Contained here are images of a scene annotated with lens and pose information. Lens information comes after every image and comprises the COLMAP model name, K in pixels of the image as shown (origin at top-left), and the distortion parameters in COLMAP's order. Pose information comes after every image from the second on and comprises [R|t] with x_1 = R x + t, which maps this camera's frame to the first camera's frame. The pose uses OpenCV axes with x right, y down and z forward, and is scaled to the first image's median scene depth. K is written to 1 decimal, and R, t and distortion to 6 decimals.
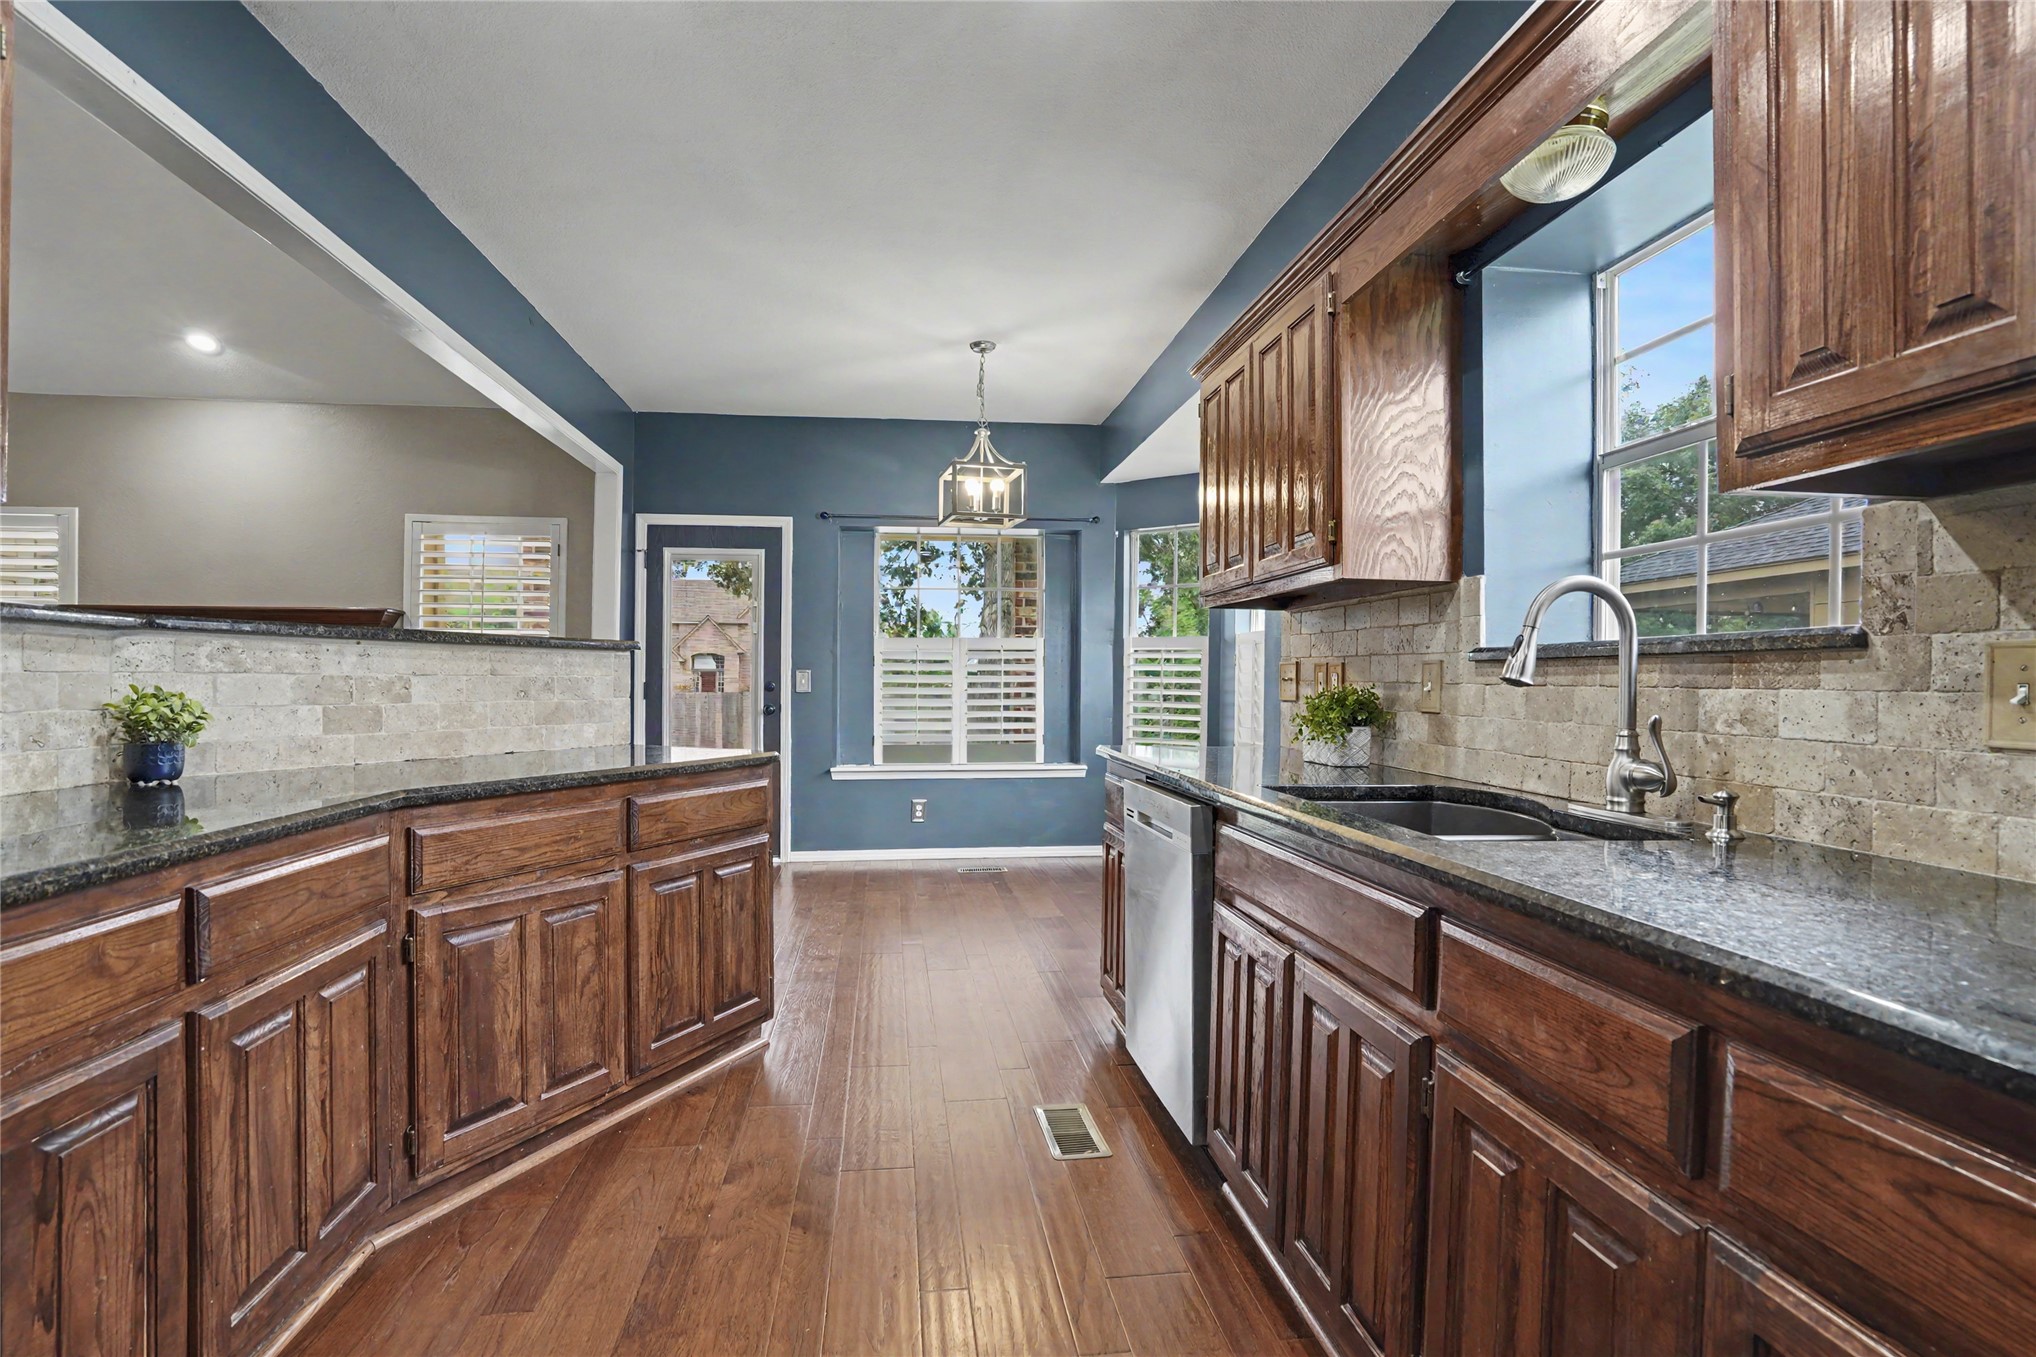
lens RADIAL K [[1017.1, 0, 1033.8], [0, 1017.1, 685.5], [0, 0, 1]] dist [-0.049710, 0.000074]
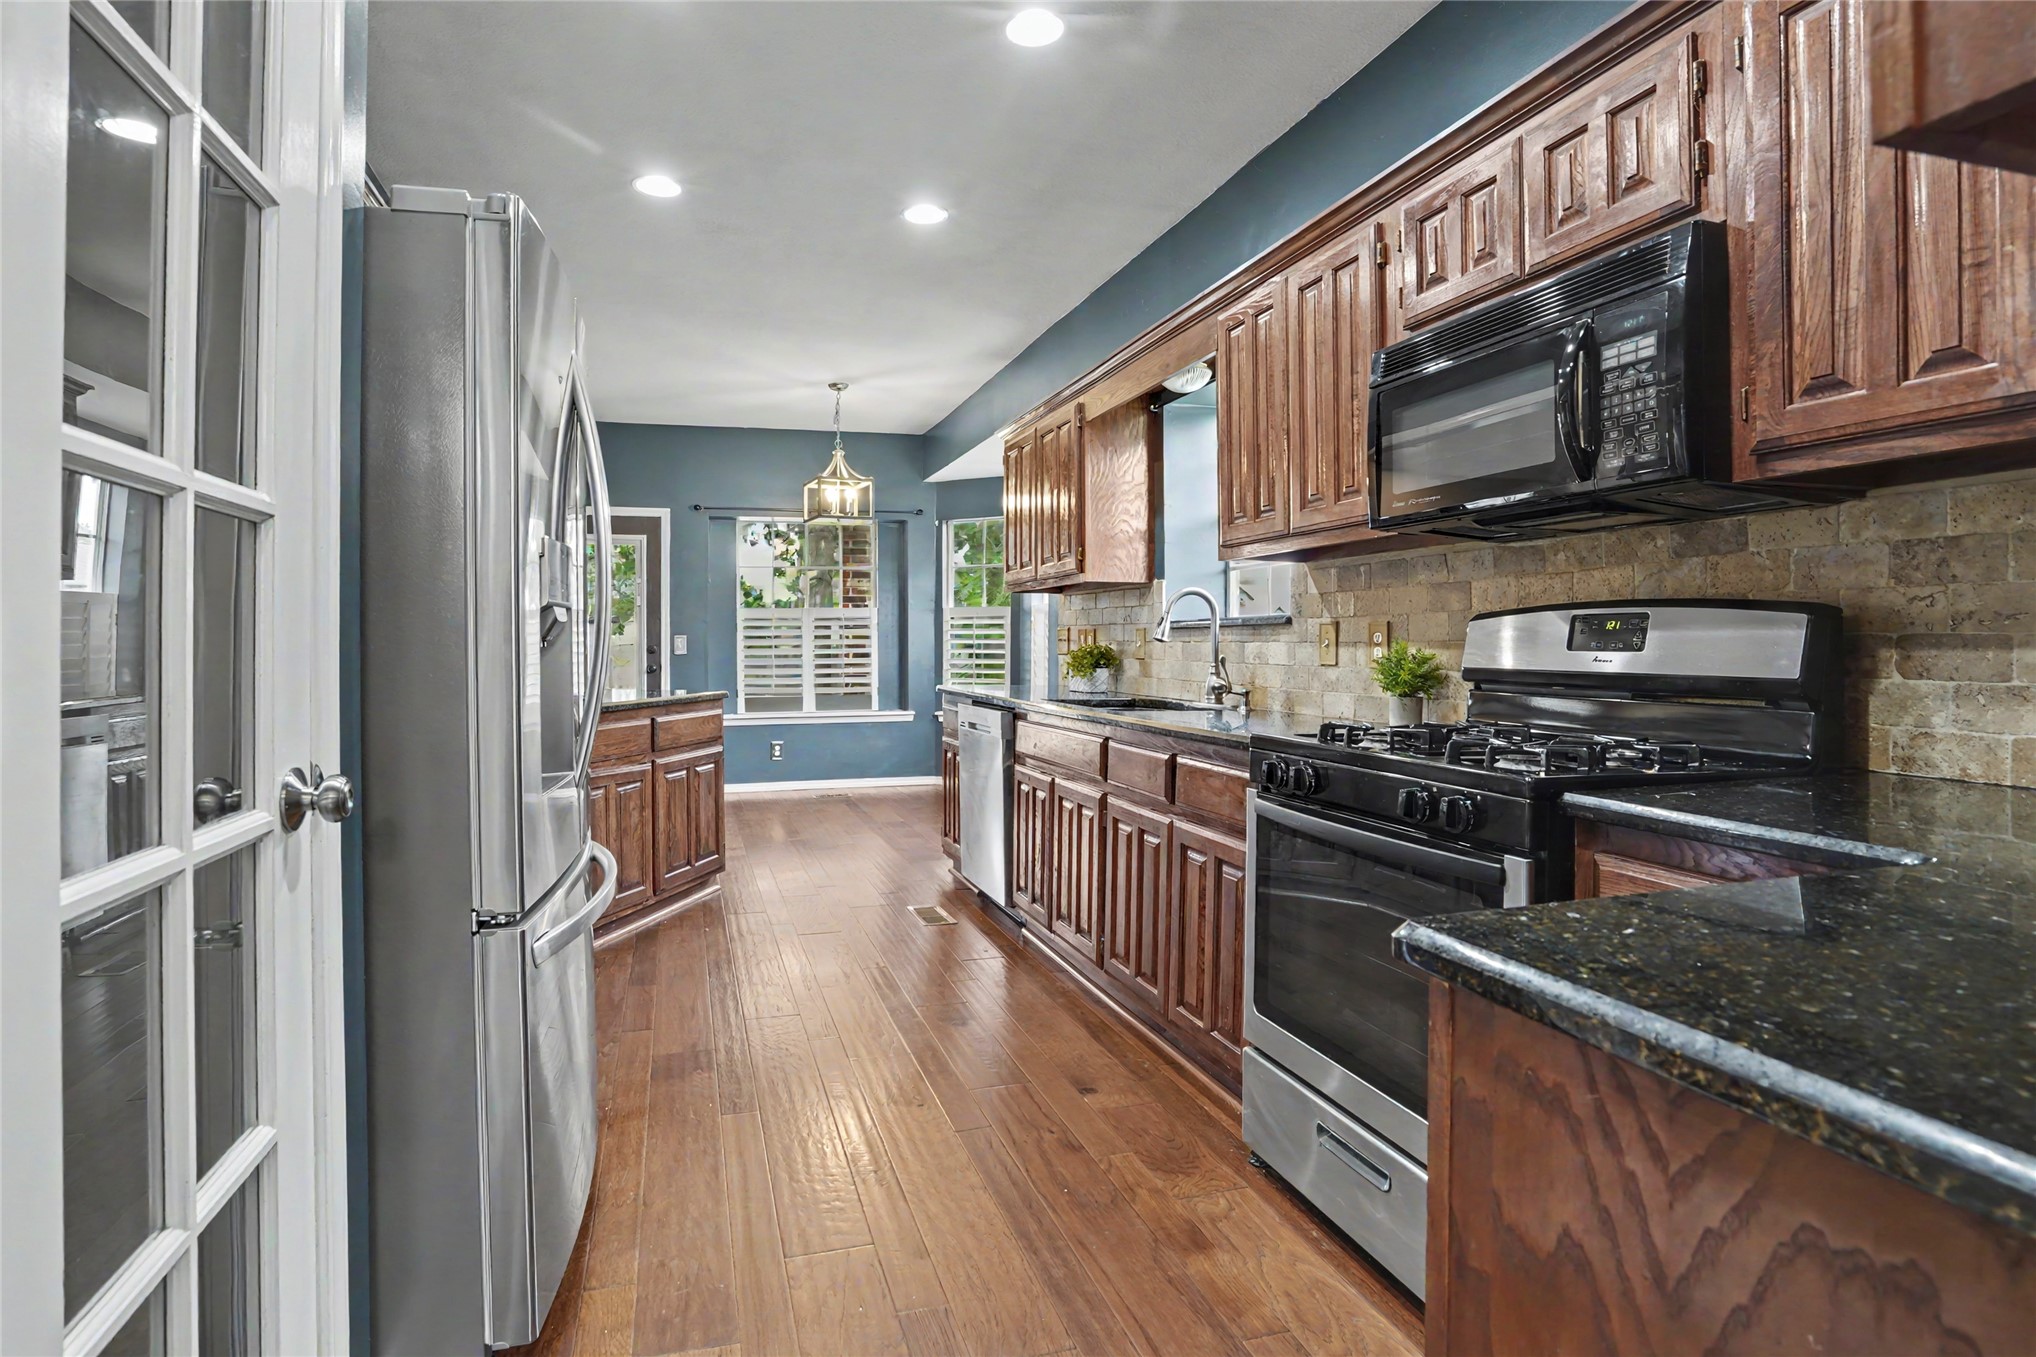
lens RADIAL K [[1017.1, 0, 1033.8], [0, 1017.1, 685.5], [0, 0, 1]] dist [-0.049710, 0.000074]
pose [[0.981555, -0.015612, 0.190540, -0.070410], [0.008537, 0.999245, 0.037896, 0.003585], [-0.190988, -0.035571, 0.980948, -0.414931]]
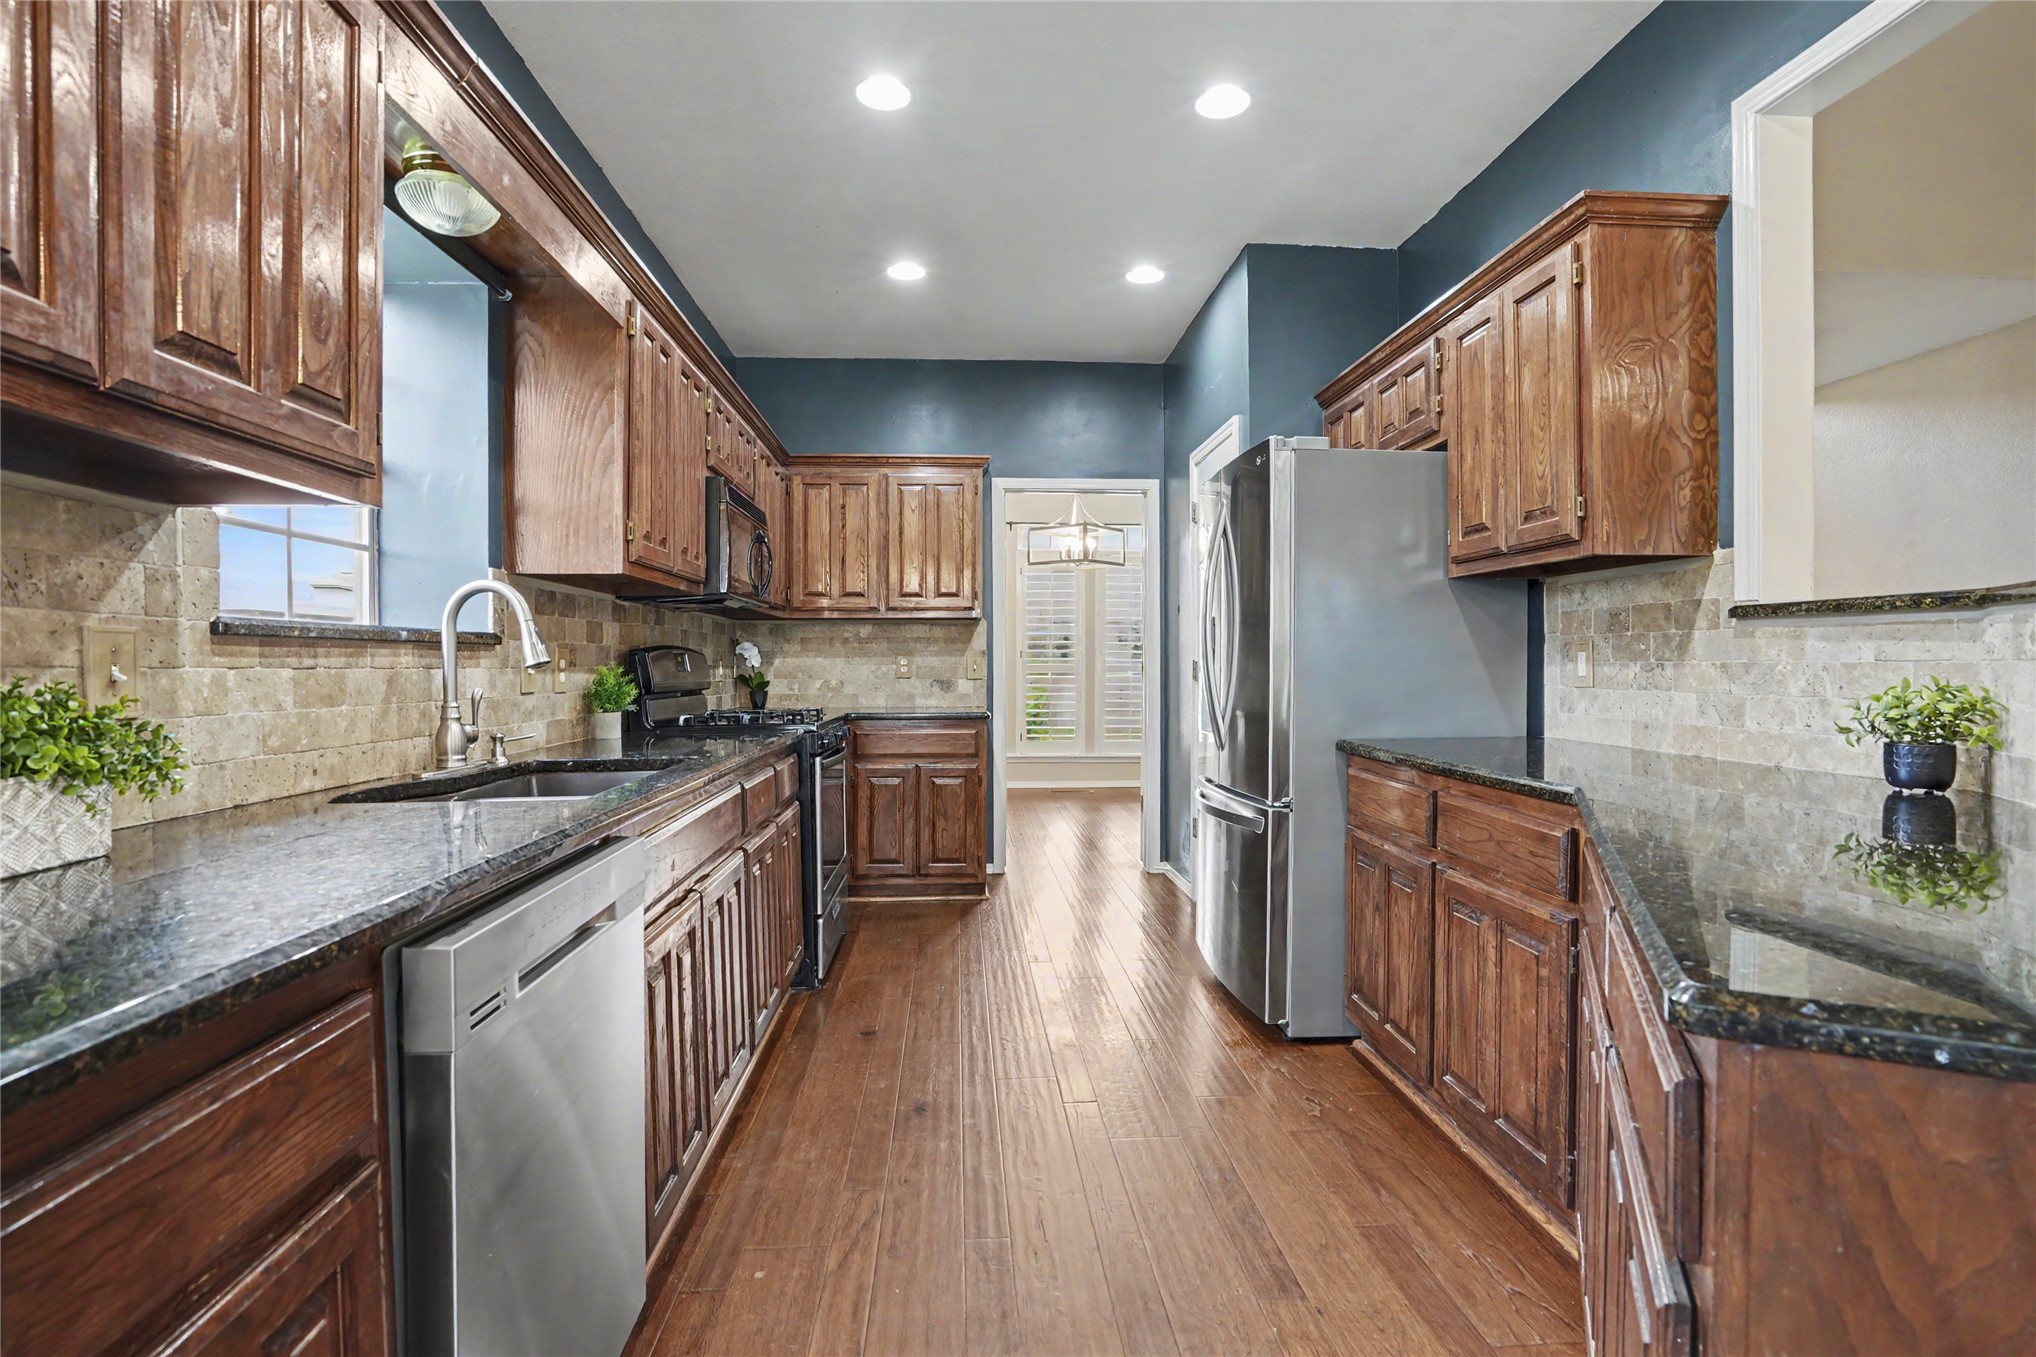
lens RADIAL K [[955.4, 0, 1020.2], [0, 955.4, 670.1], [0, 0, 1]] dist [-0.044969, 0.022006]
pose [[-0.997433, -0.005118, 0.071426, -0.091998], [-0.004390, 0.999937, 0.010344, -0.005072], [-0.071475, 0.010004, -0.997392, 0.935293]]
